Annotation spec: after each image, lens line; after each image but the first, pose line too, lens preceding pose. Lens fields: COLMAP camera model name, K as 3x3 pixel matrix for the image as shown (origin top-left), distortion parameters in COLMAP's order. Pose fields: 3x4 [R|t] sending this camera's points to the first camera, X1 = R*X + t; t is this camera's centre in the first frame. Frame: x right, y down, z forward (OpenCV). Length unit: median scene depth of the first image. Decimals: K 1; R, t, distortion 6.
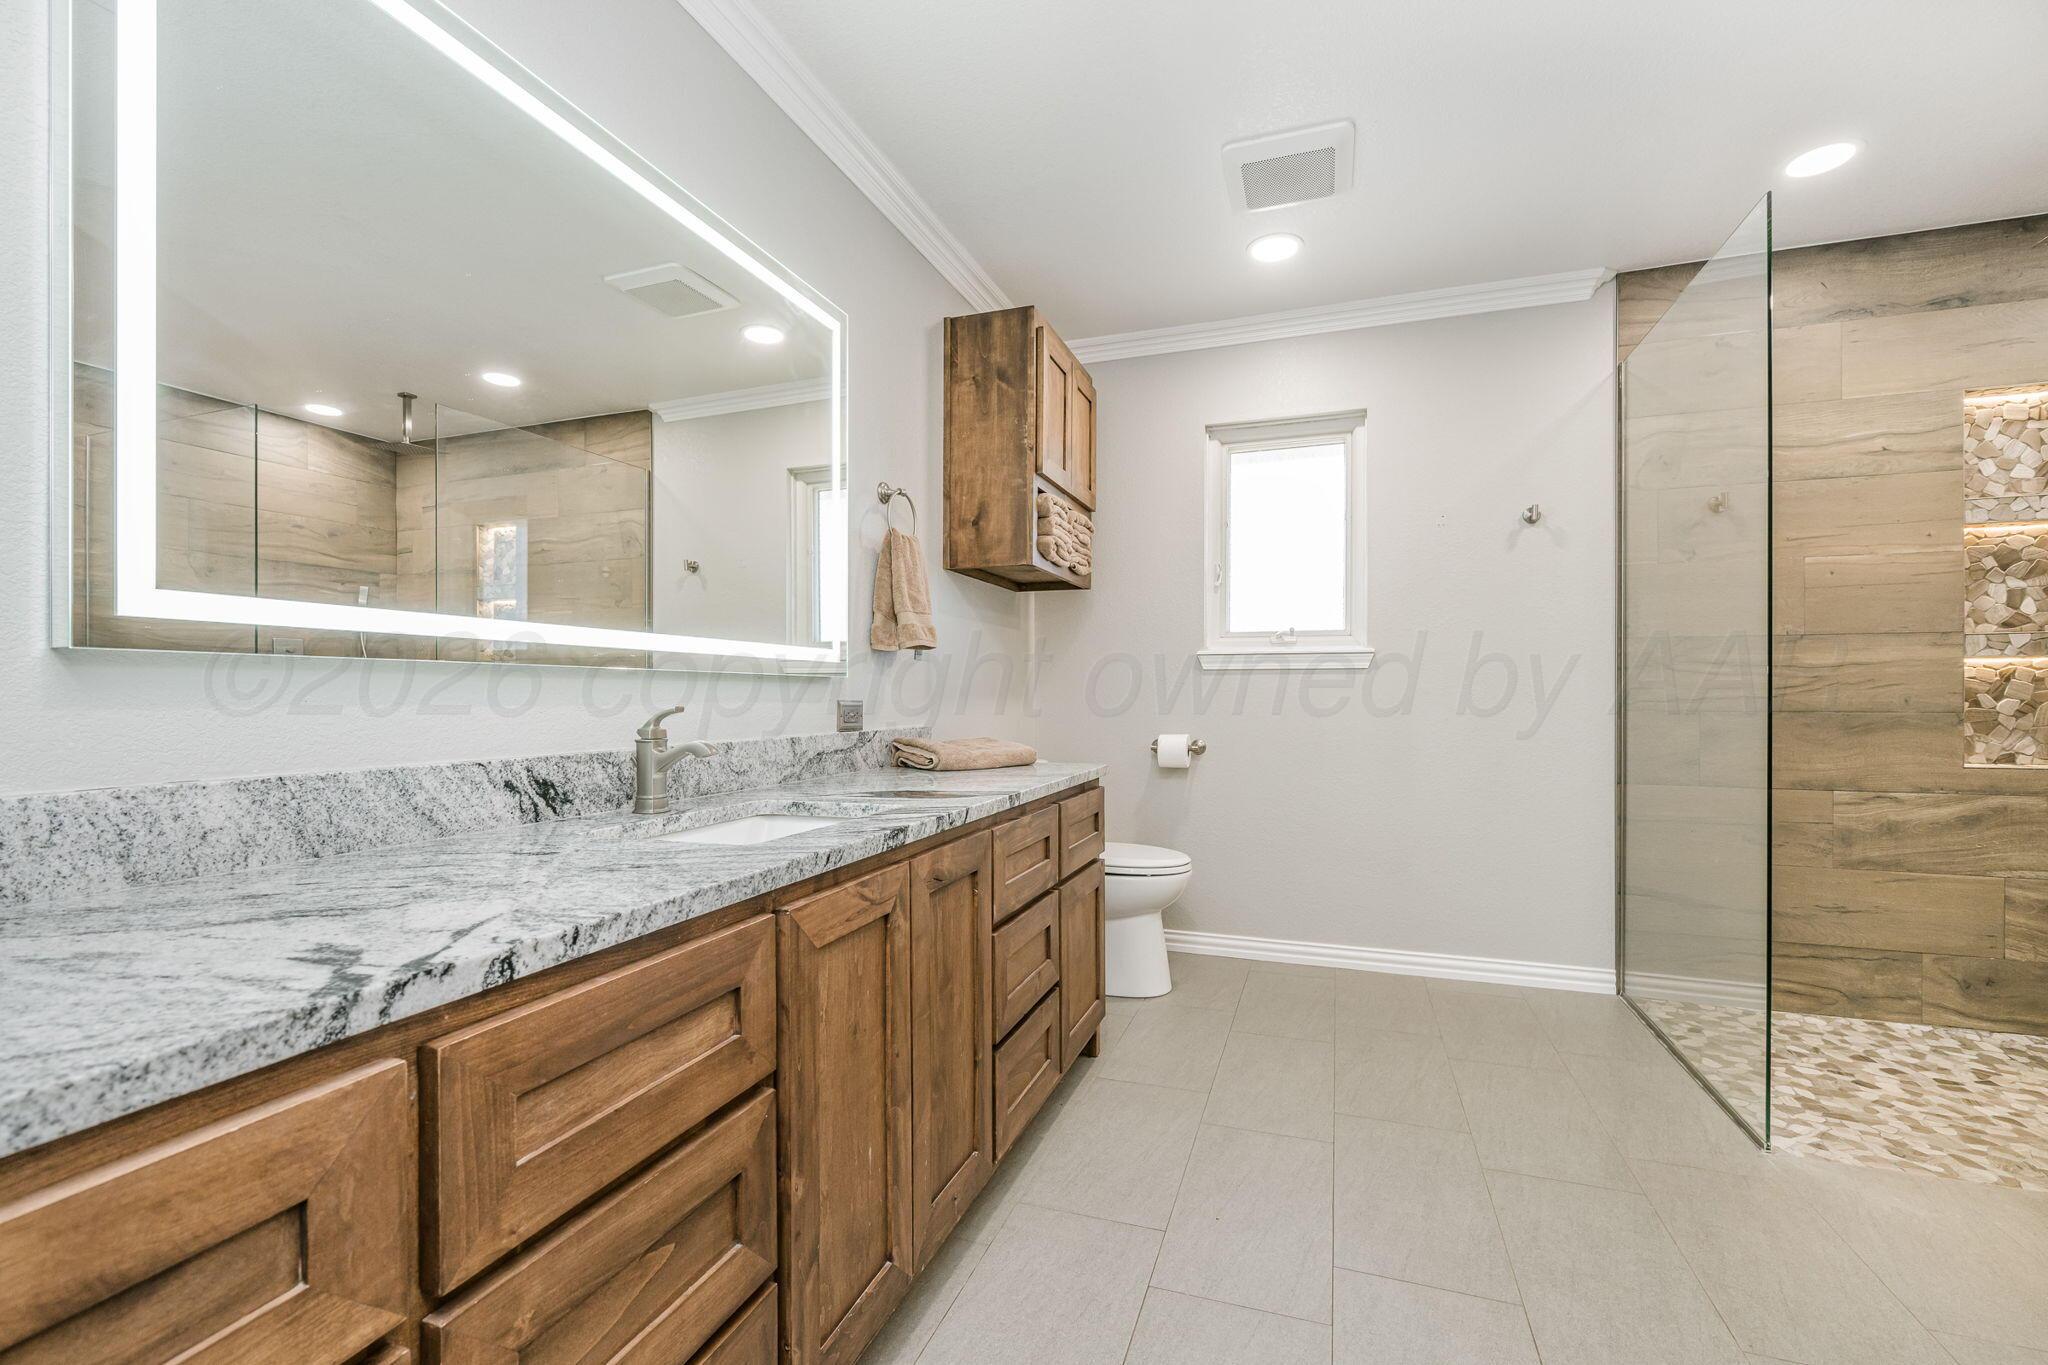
lens RADIAL K [[924.3, 0, 1026.5], [0, 924.3, 692.2], [0, 0, 1]] dist [-0.001297, -0.000106]
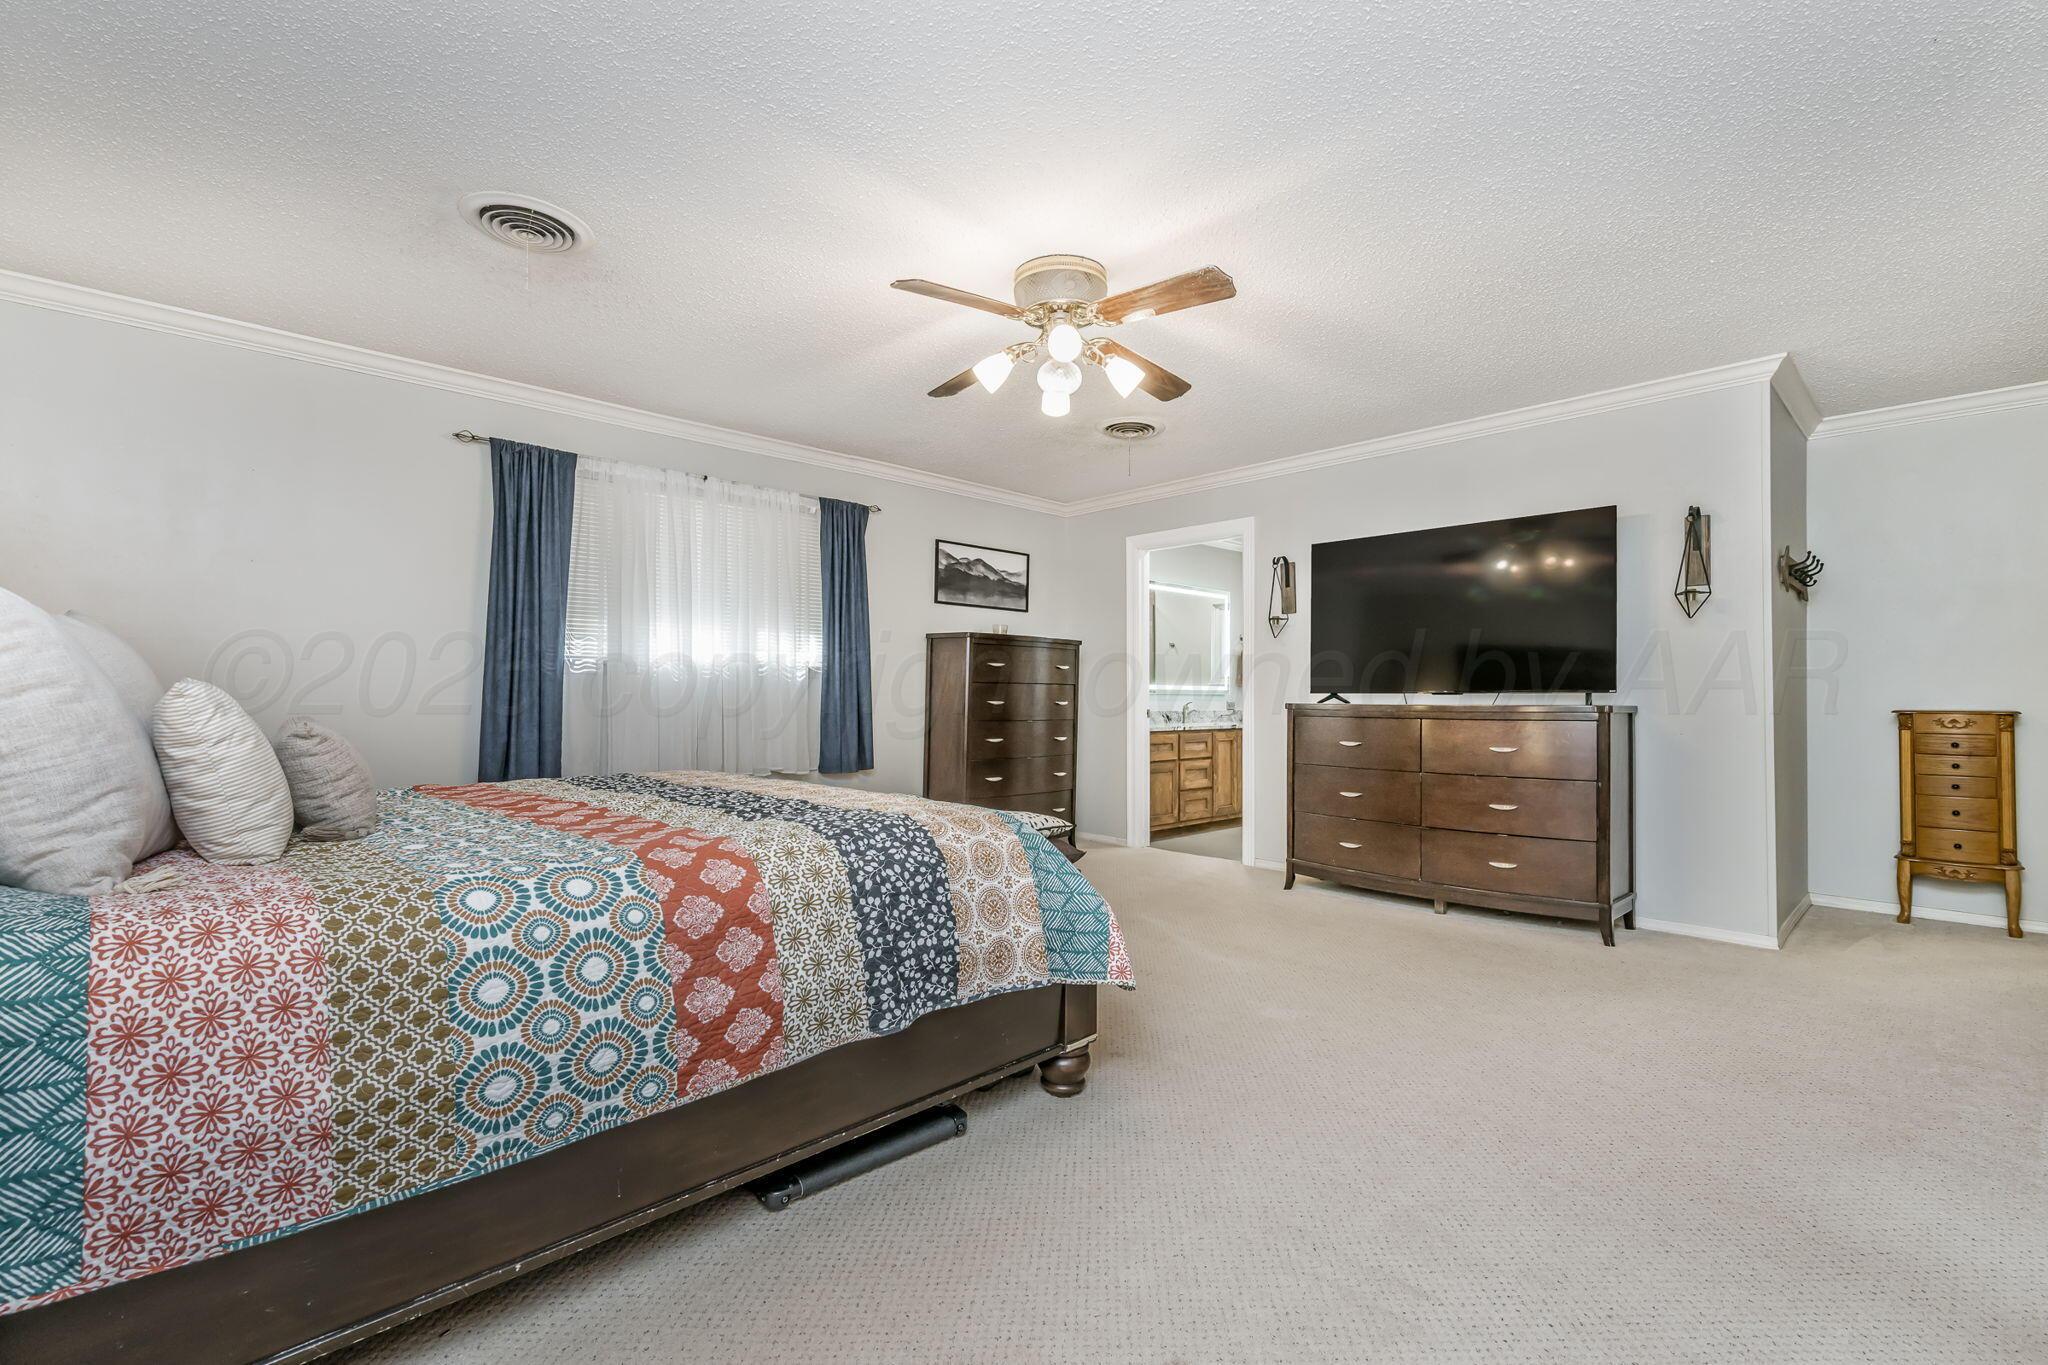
lens RADIAL K [[924.3, 0, 1018.0], [0, 924.3, 685.4], [0, 0, 1]] dist [-0.001297, -0.000106]
pose [[0.901331, 0.003404, -0.433117, 1.331181], [-0.004103, 0.999991, -0.000679, -0.090971], [0.433111, 0.002389, 0.901337, -5.524645]]
